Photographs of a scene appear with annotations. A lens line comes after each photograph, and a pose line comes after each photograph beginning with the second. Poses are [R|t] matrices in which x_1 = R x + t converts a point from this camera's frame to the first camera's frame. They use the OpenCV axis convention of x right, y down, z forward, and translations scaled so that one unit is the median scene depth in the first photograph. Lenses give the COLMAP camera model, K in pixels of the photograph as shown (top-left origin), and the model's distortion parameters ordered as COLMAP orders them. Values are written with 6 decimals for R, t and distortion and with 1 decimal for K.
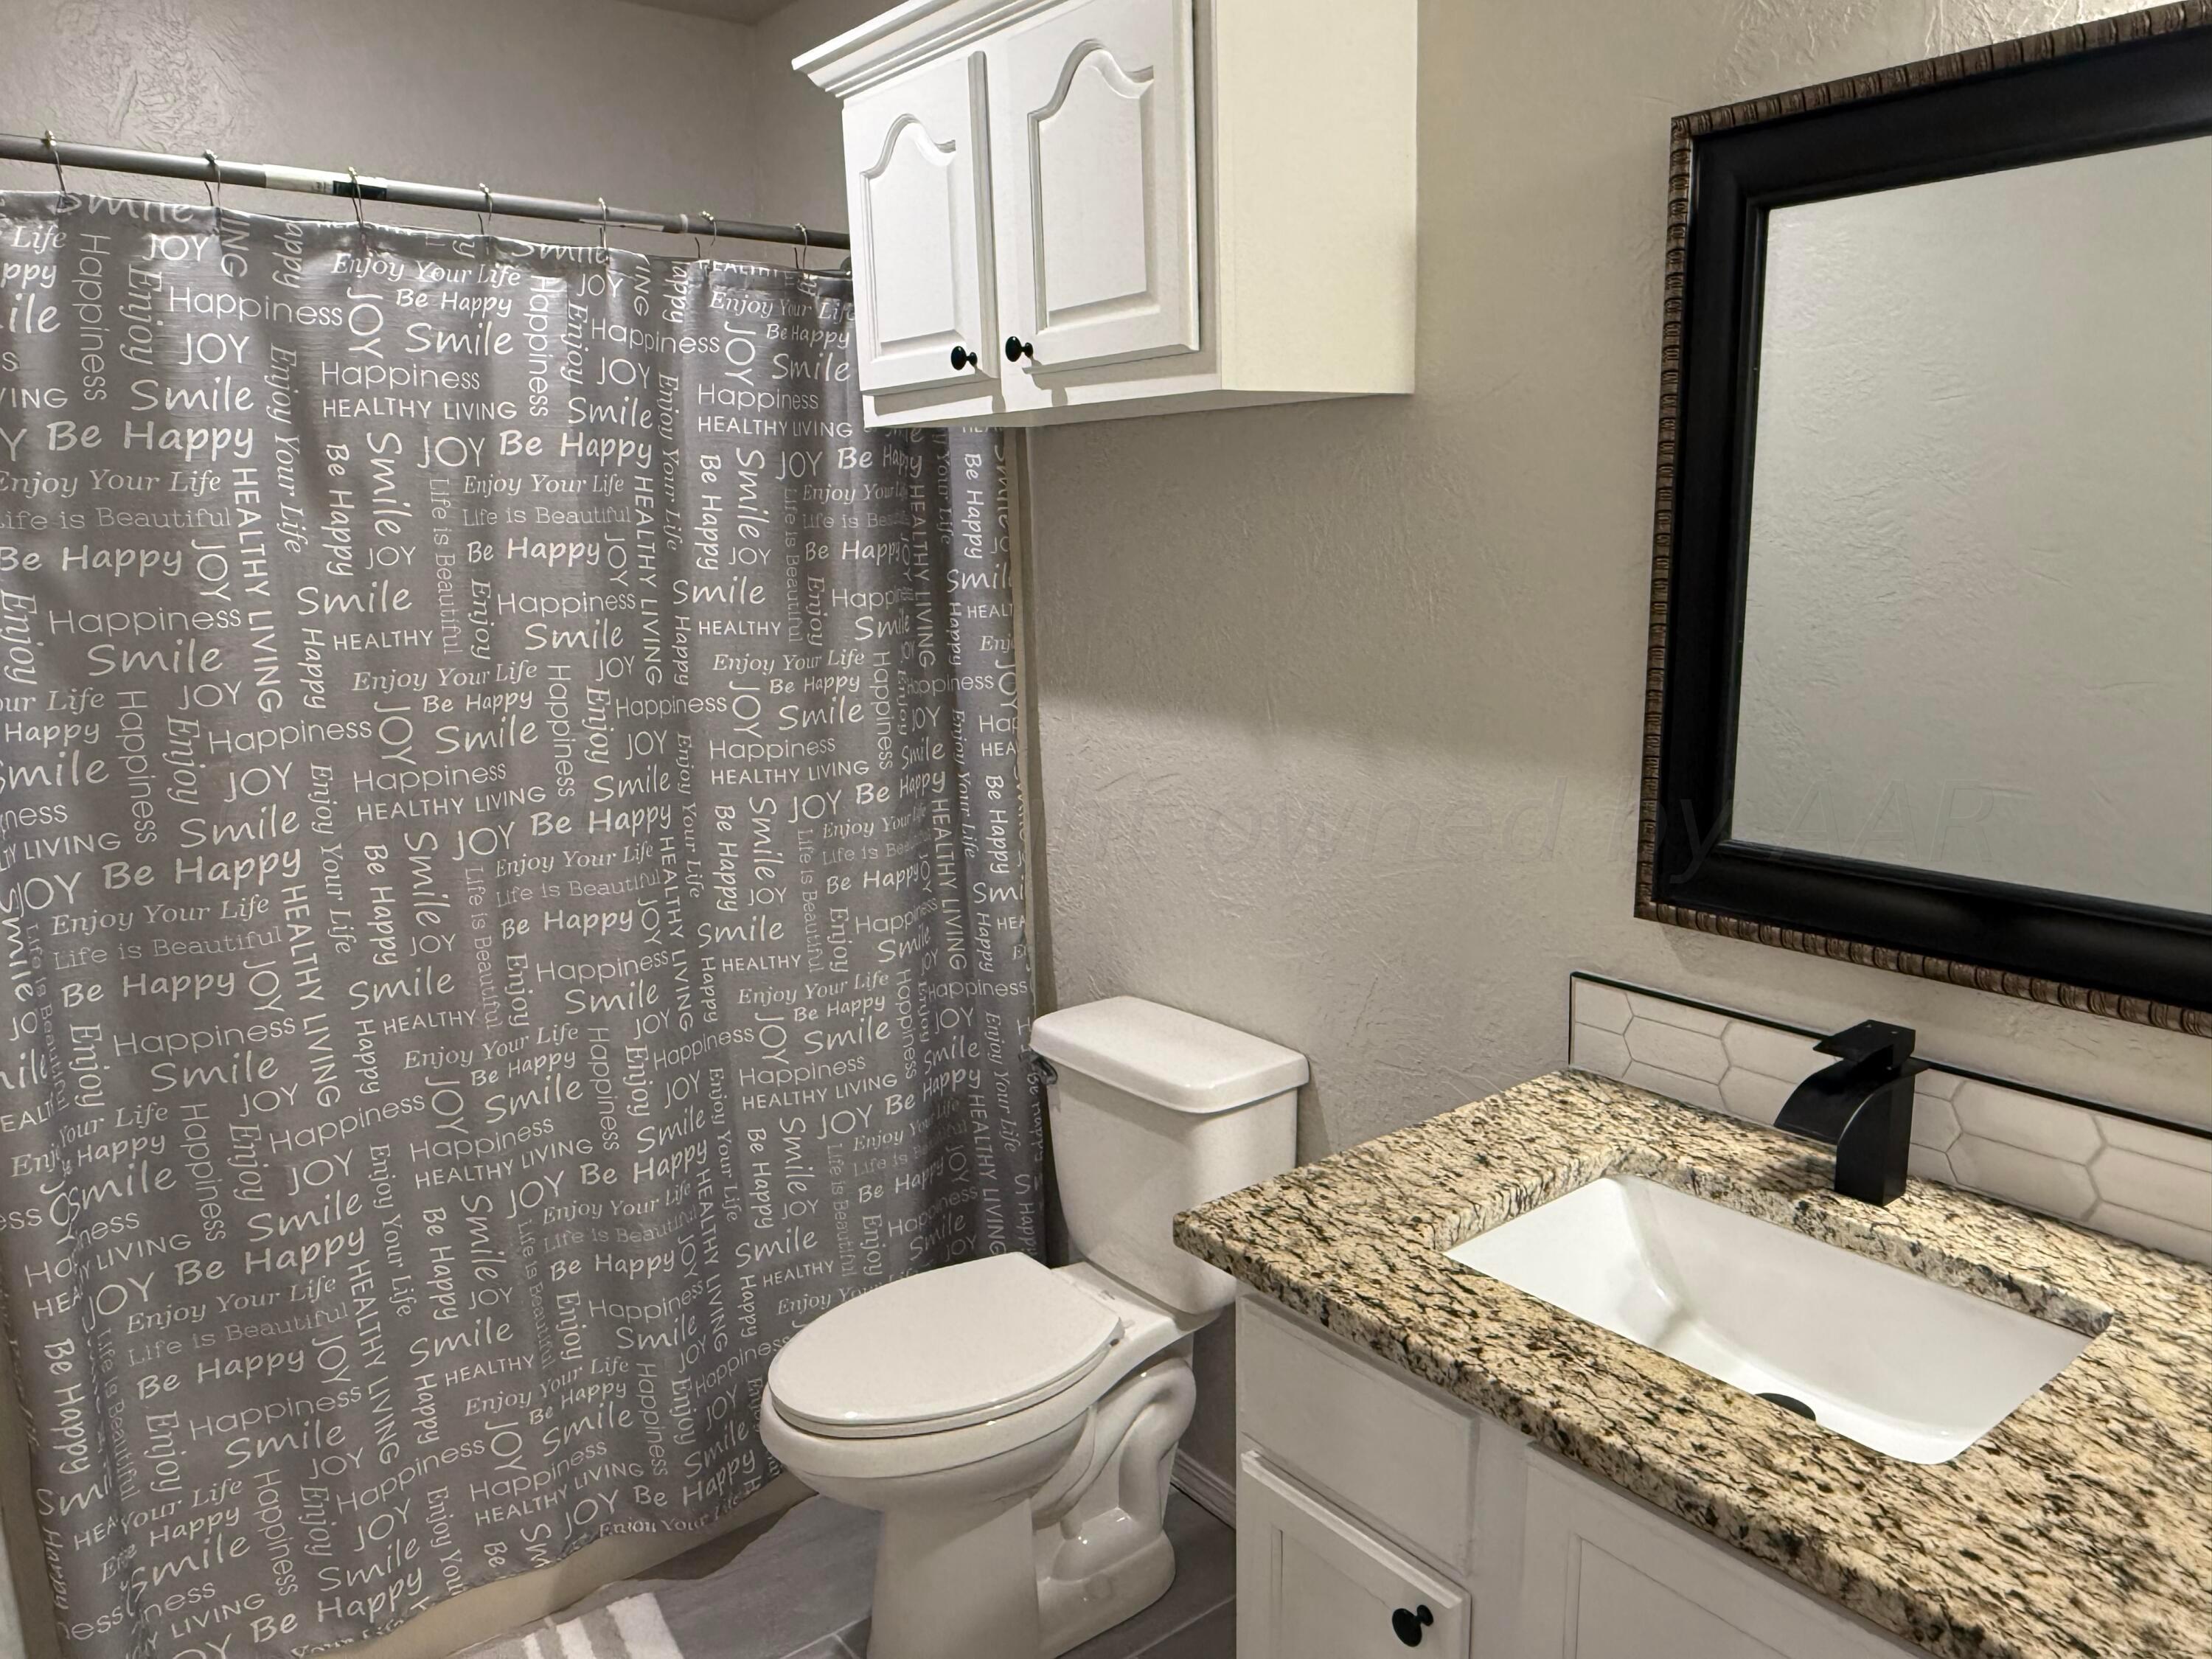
lens RADIAL K [[1546.5, 0, 1103.2], [0, 1546.5, 833.4], [0, 0, 1]] dist [0.000476, 0.001031]
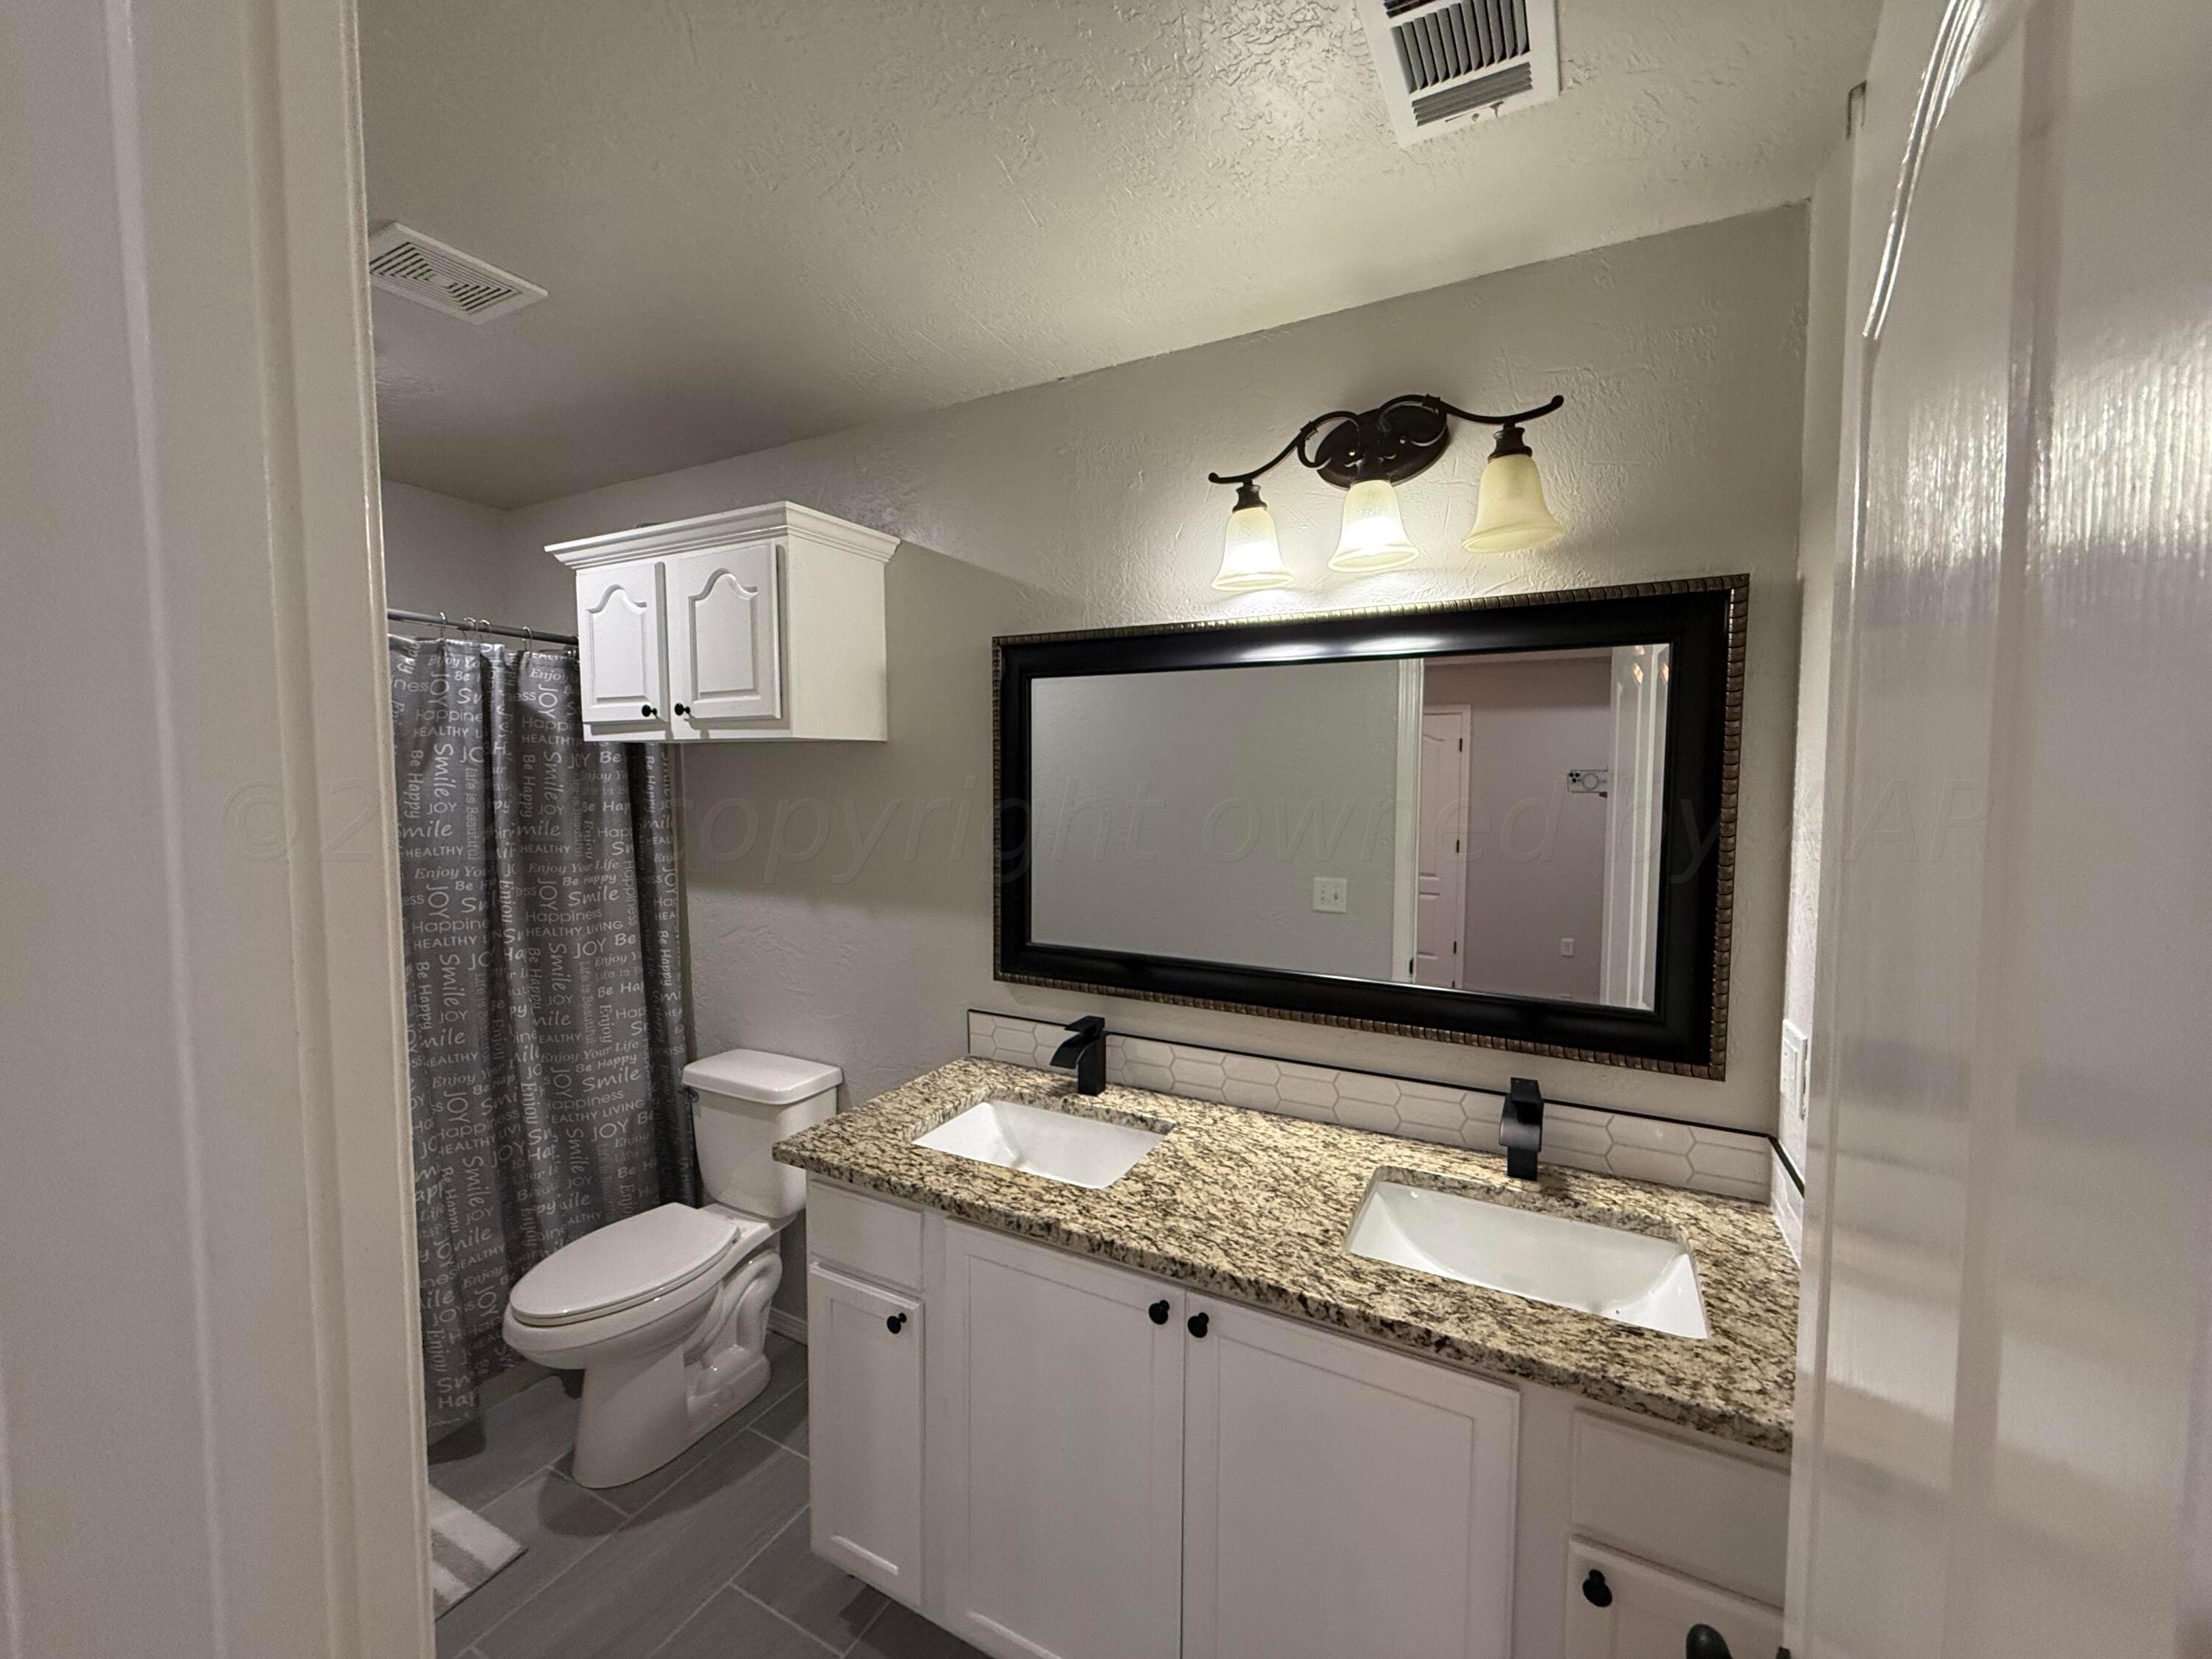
lens RADIAL K [[873.8, 0, 1100.5], [0, 873.8, 830.5], [0, 0, 1]] dist [-0.008190, 0.003769]
pose [[0.913083, 0.002043, 0.407769, -0.025890], [0.057174, 0.989468, -0.132982, 0.018538], [-0.403746, 0.144738, 0.903349, -0.229487]]
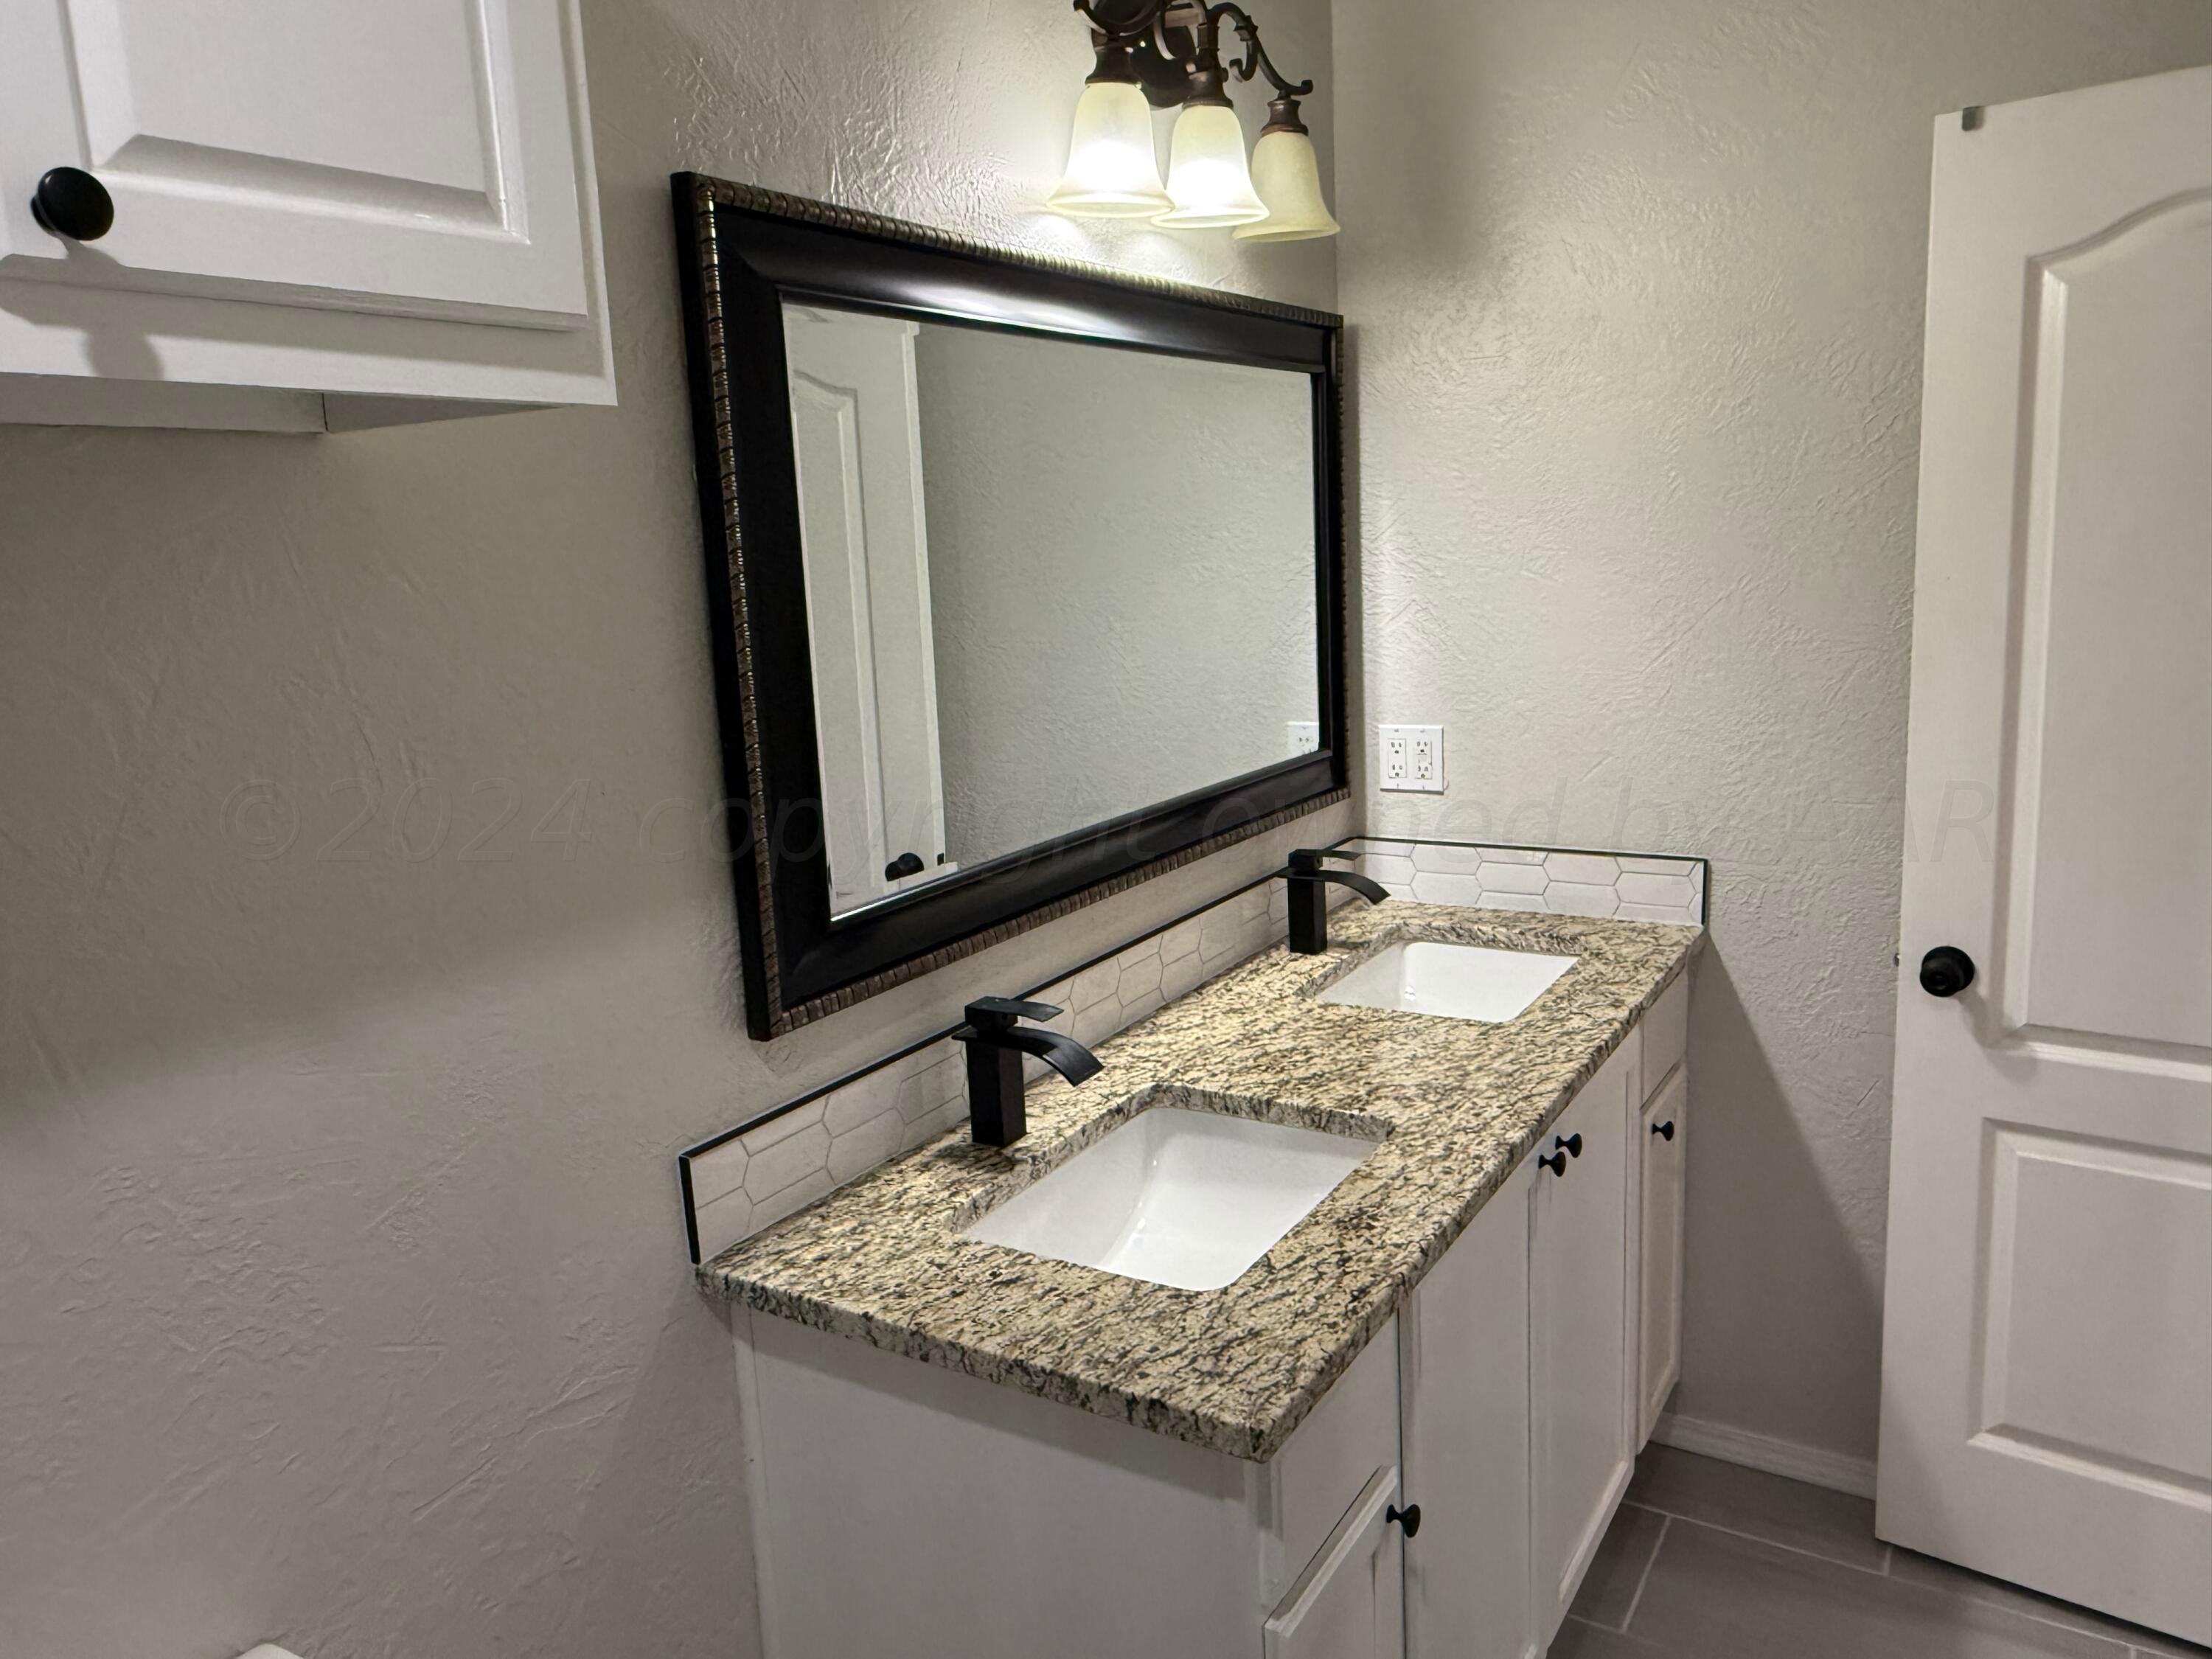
lens RADIAL K [[1546.5, 0, 1103.2], [0, 1546.5, 833.4], [0, 0, 1]] dist [0.000476, 0.001031]
pose [[-0.337493, -0.143099, 0.930388, -0.596397], [0.244210, 0.941227, 0.233352, -0.243482], [-0.909099, 0.305964, -0.282711, 1.124773]]
